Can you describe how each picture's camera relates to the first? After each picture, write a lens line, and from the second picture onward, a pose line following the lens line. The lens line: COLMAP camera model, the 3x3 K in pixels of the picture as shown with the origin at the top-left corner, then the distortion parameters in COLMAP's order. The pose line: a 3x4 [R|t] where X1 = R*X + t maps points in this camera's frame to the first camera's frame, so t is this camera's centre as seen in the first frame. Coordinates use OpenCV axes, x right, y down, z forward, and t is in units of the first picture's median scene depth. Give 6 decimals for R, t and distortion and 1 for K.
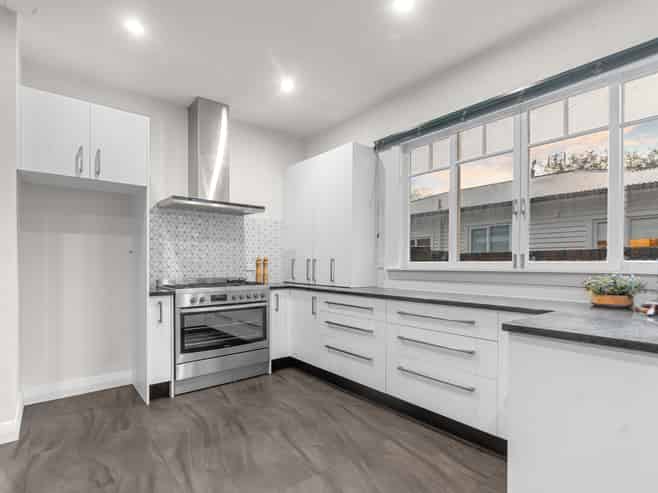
lens RADIAL K [[336.3, 0, 330.4], [0, 336.3, 261.8], [0, 0, 1]] dist [-0.025376, -0.000380]
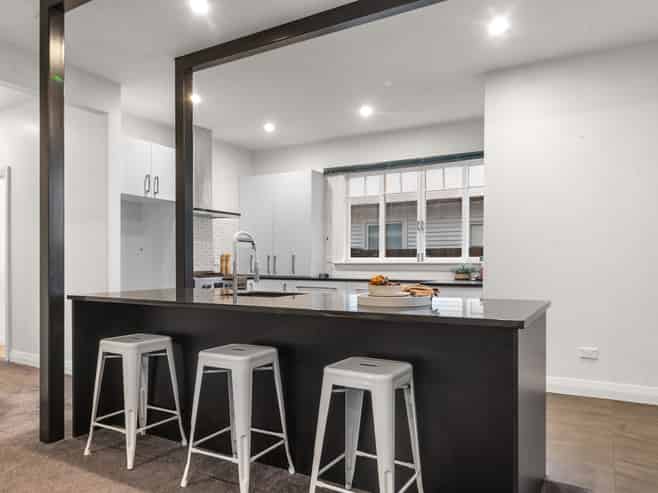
lens RADIAL K [[524.1, 0, 329.0], [0, 524.1, 246.5], [0, 0, 1]] dist [-0.001608, -0.000313]
pose [[0.934478, 0.008906, 0.355909, -0.612356], [0.000067, 0.999683, -0.025192, 0.007924], [-0.356020, 0.023565, 0.934181, -0.993051]]
